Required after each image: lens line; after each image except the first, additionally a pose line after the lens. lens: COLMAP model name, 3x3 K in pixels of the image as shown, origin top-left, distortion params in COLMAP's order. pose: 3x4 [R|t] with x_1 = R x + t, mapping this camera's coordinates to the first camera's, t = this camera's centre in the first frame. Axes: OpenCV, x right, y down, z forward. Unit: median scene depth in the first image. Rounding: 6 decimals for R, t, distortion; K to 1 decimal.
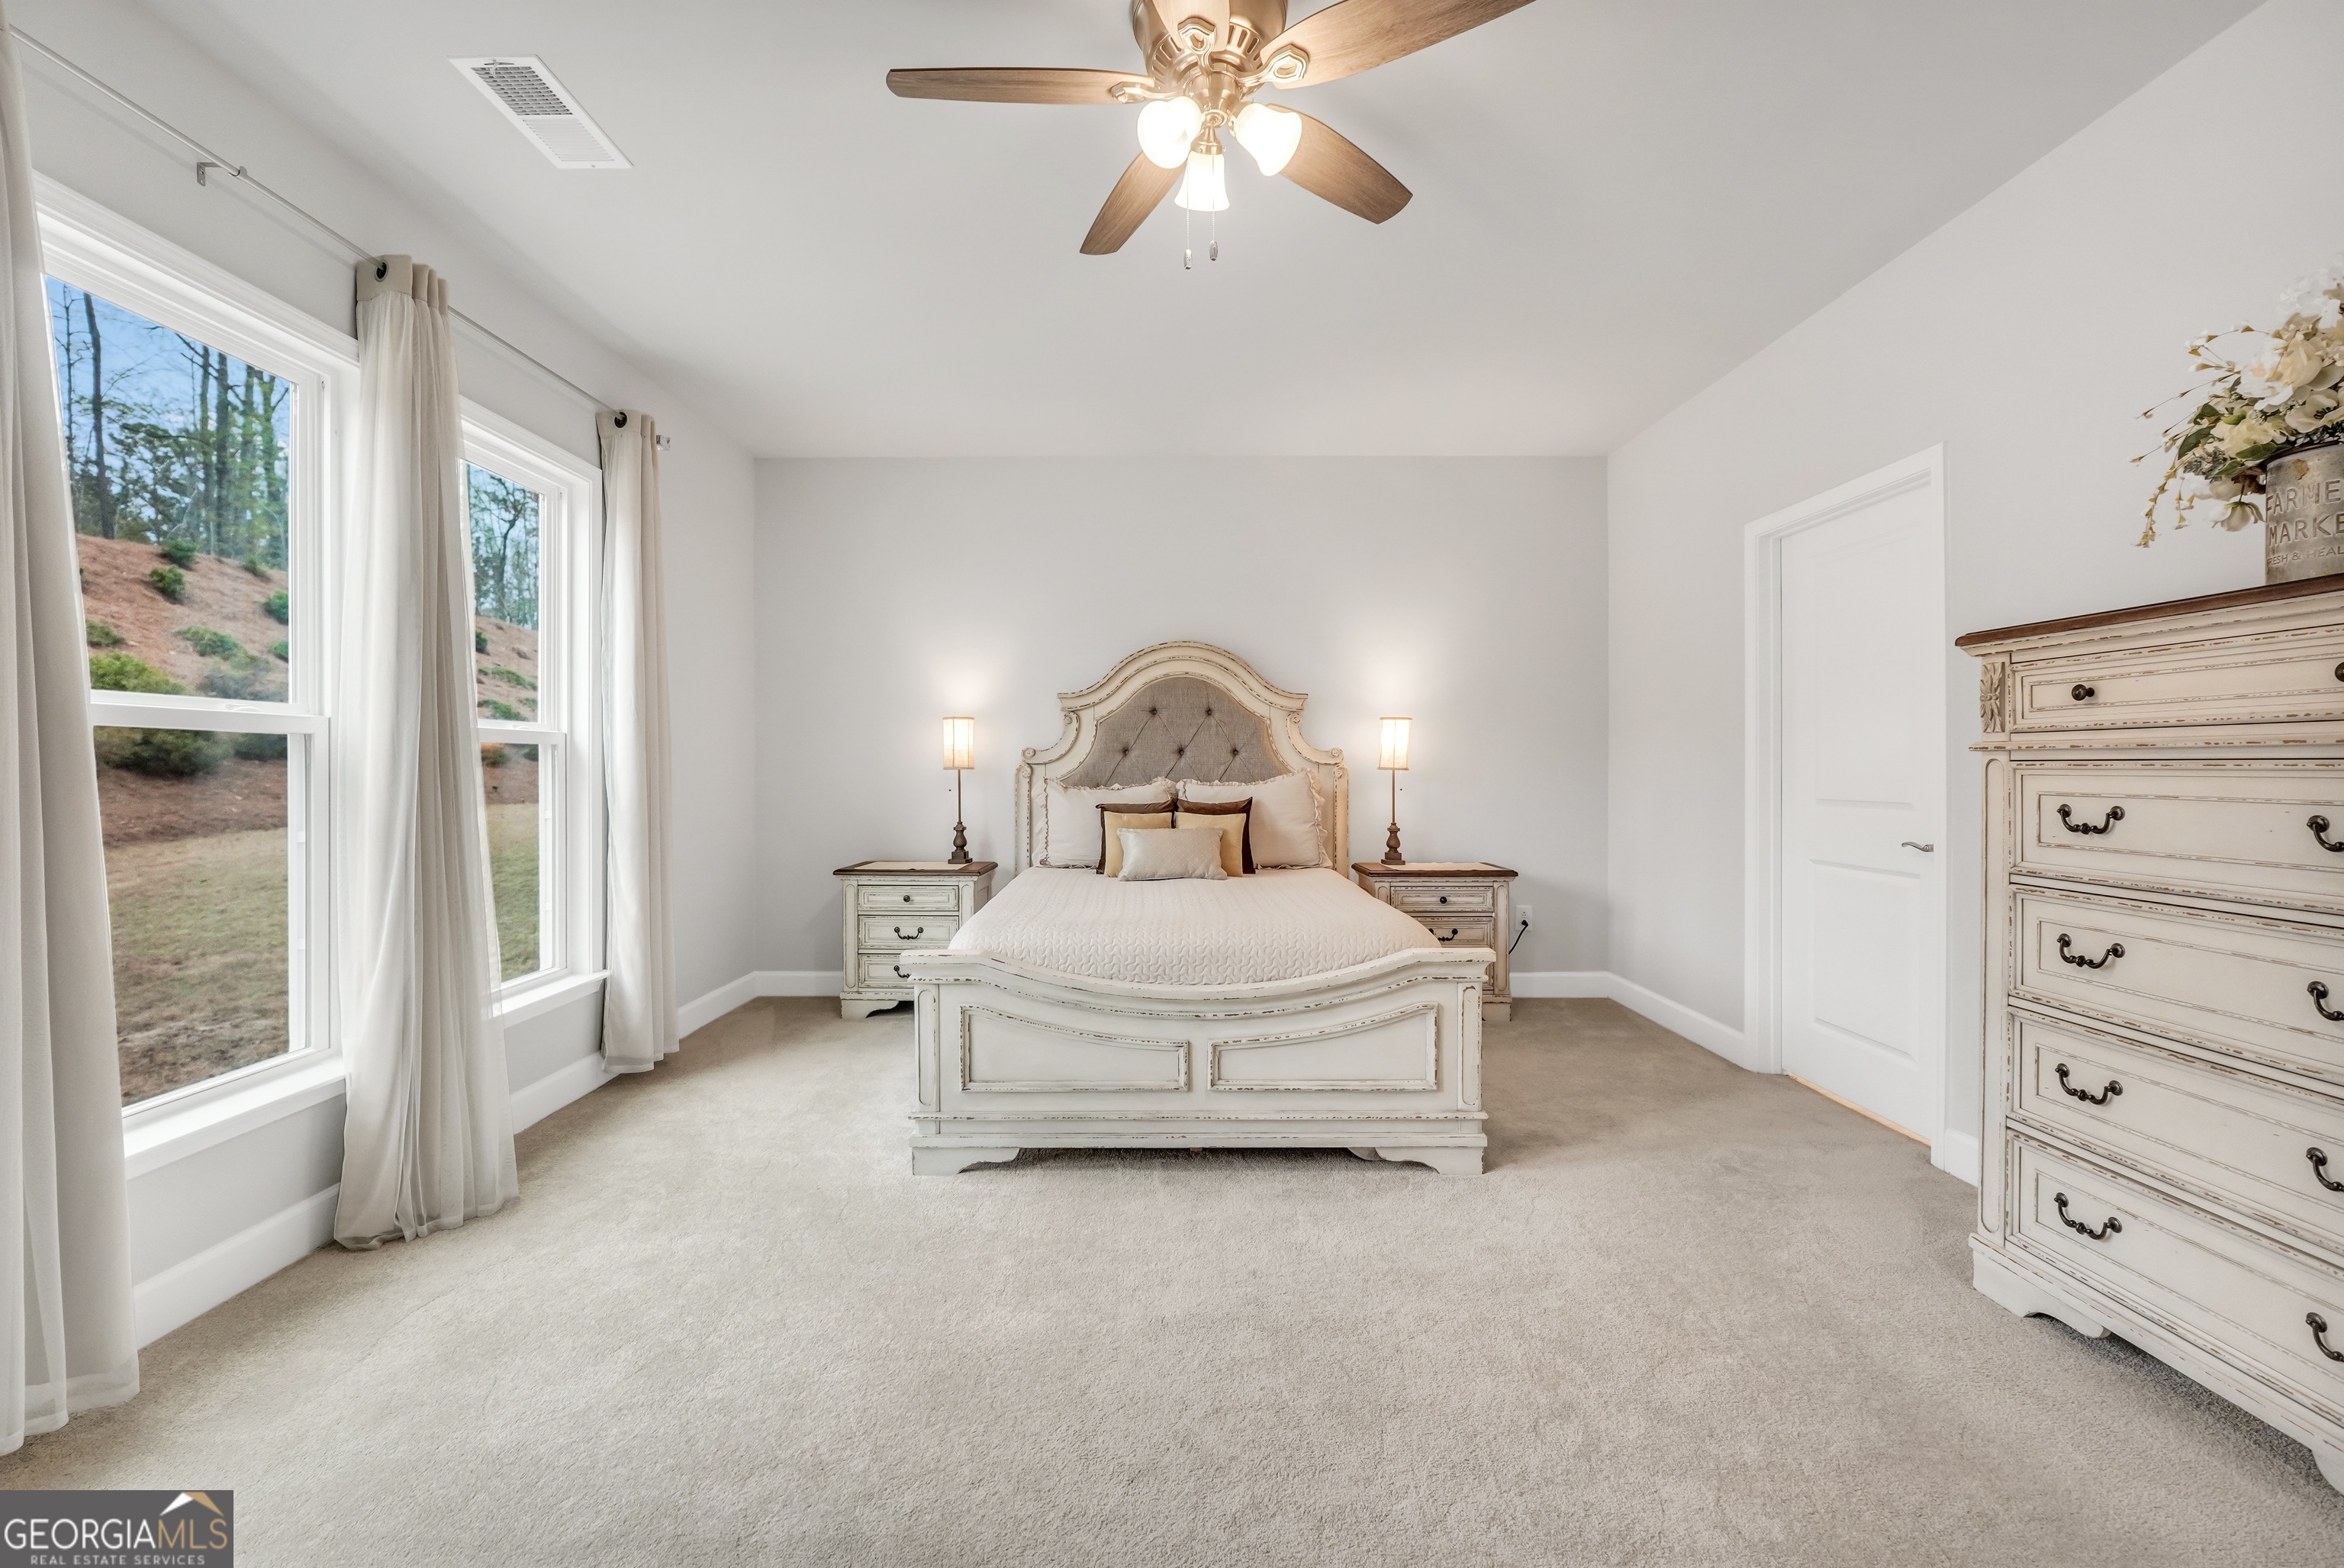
lens RADIAL K [[990.4, 0, 1167.8], [0, 990.4, 769.3], [0, 0, 1]] dist [-0.015467, 0.006039]
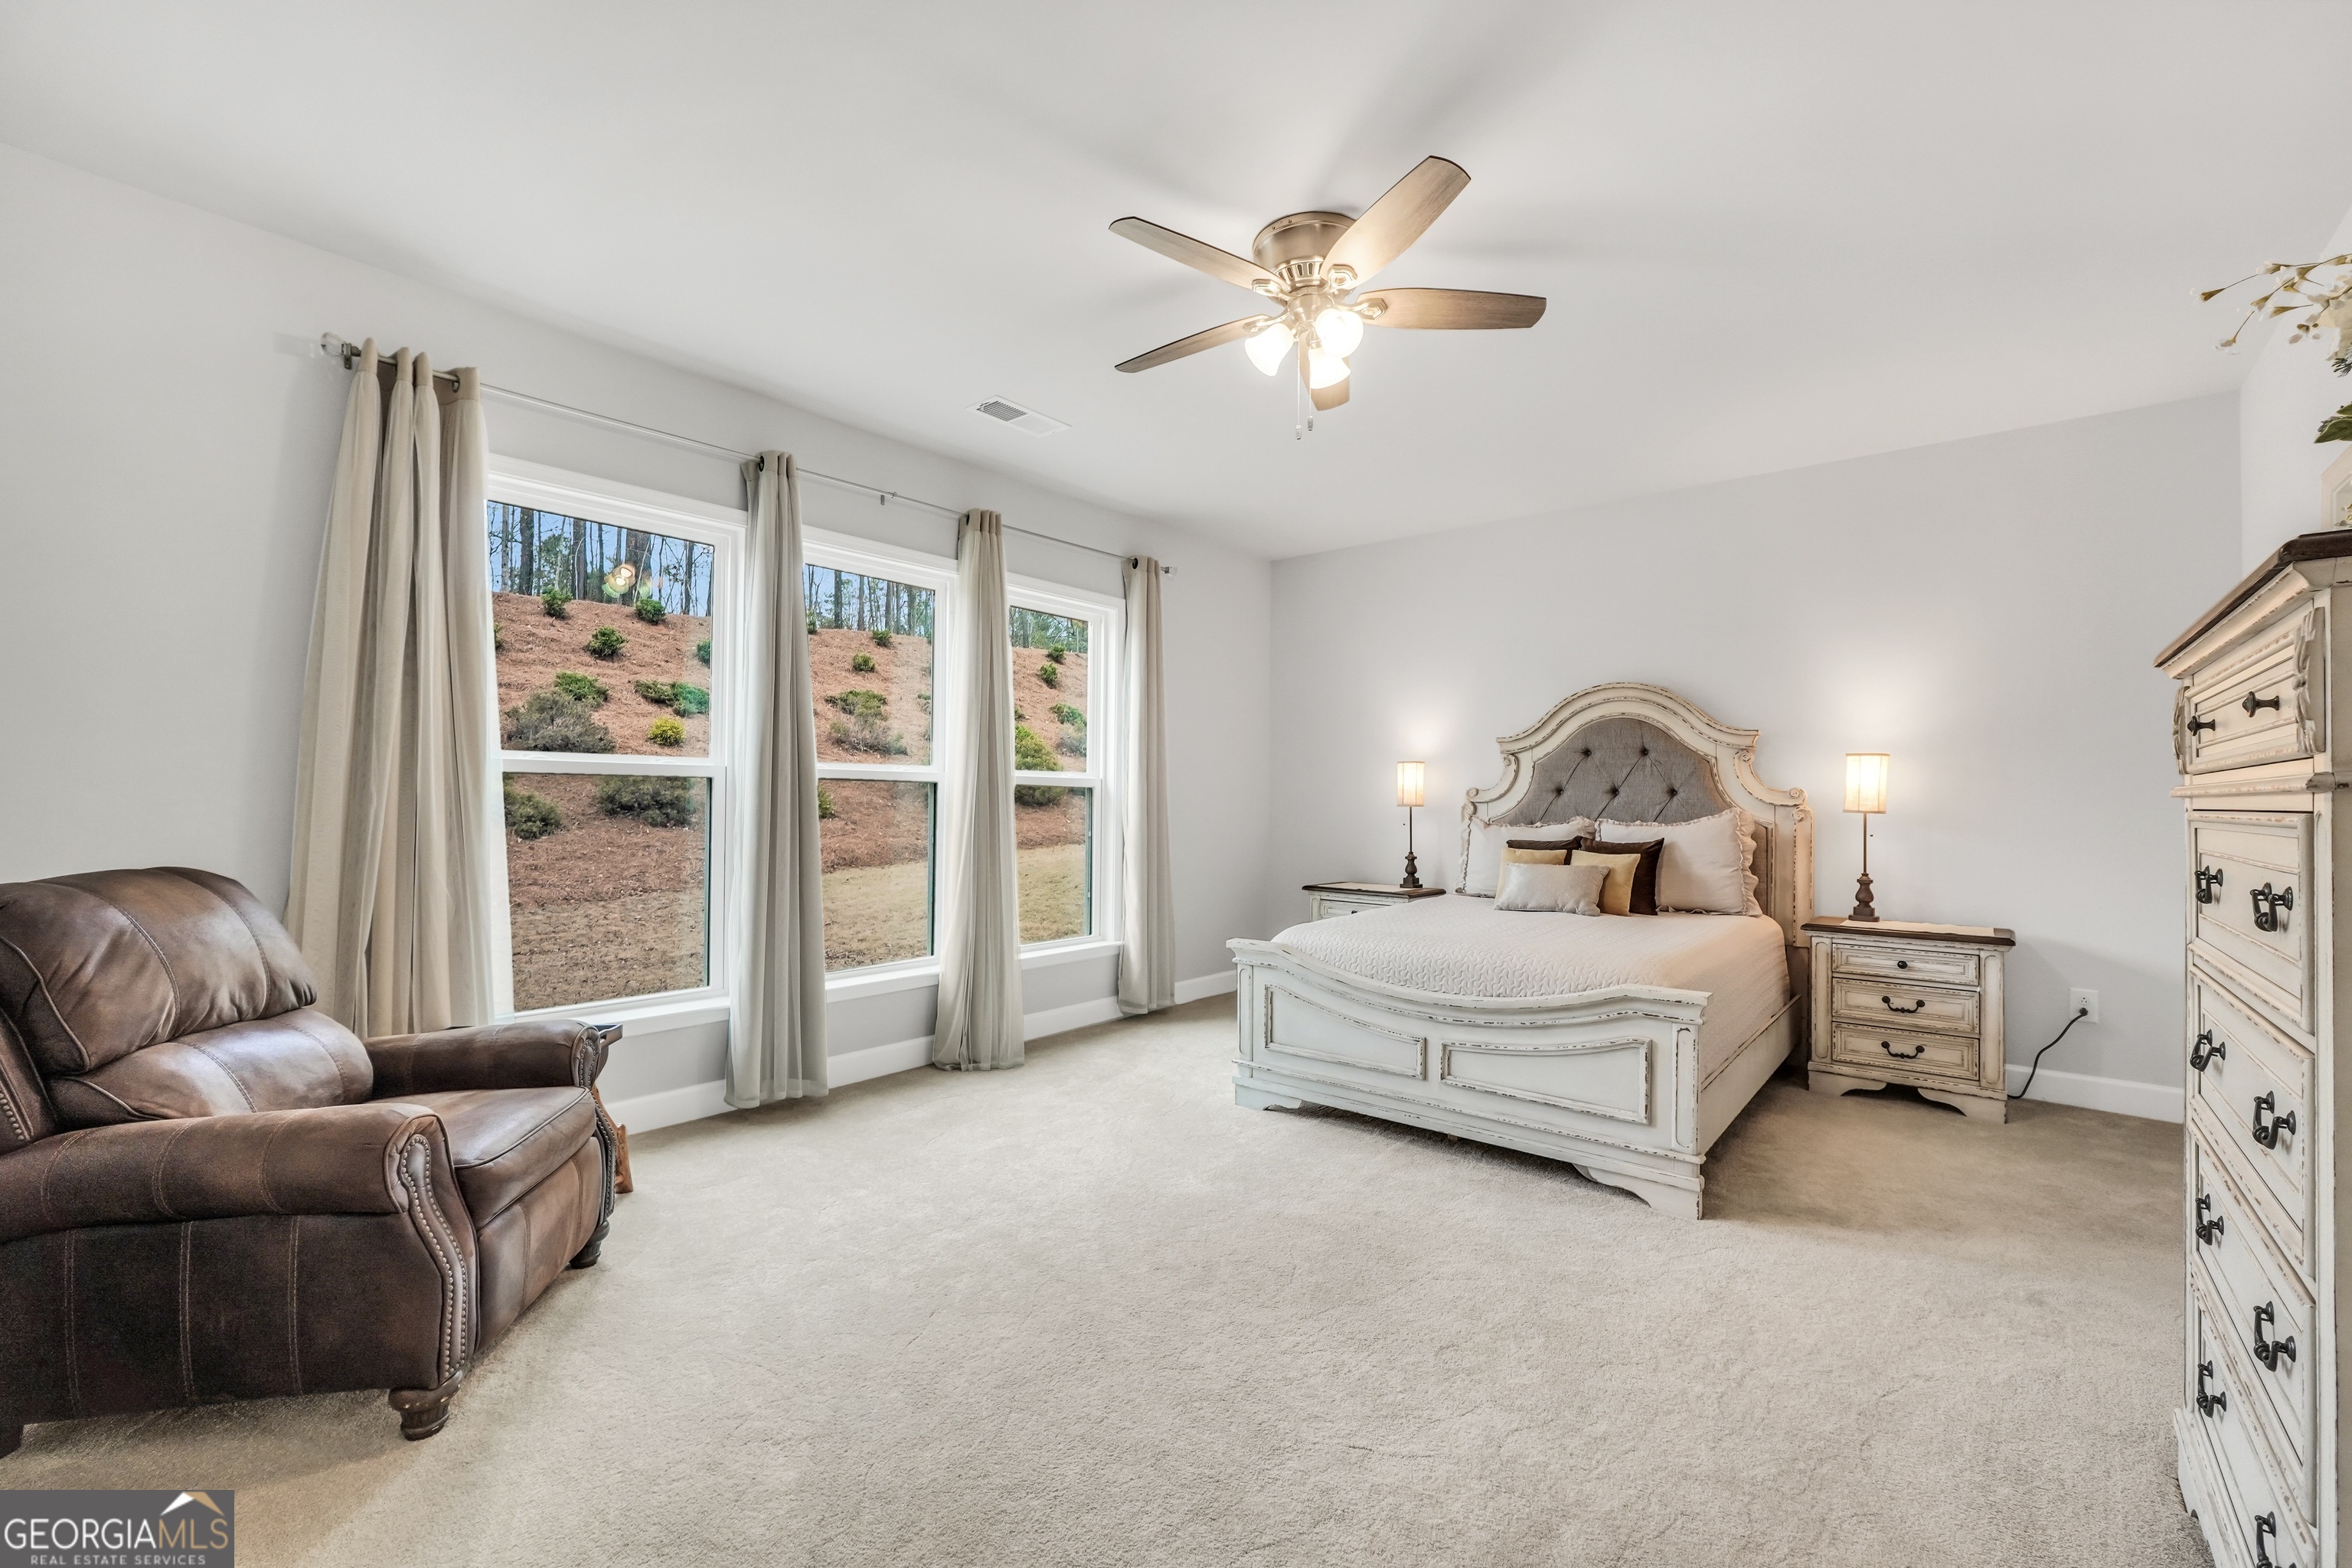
lens RADIAL K [[993.8, 0, 1186.2], [0, 993.8, 789.1], [0, 0, 1]] dist [-0.015467, 0.006039]
pose [[0.770108, 0.000627, -0.637914, 0.539012], [-0.011628, 0.999847, -0.013055, -0.003560], [0.637808, 0.017472, 0.769997, -0.096709]]
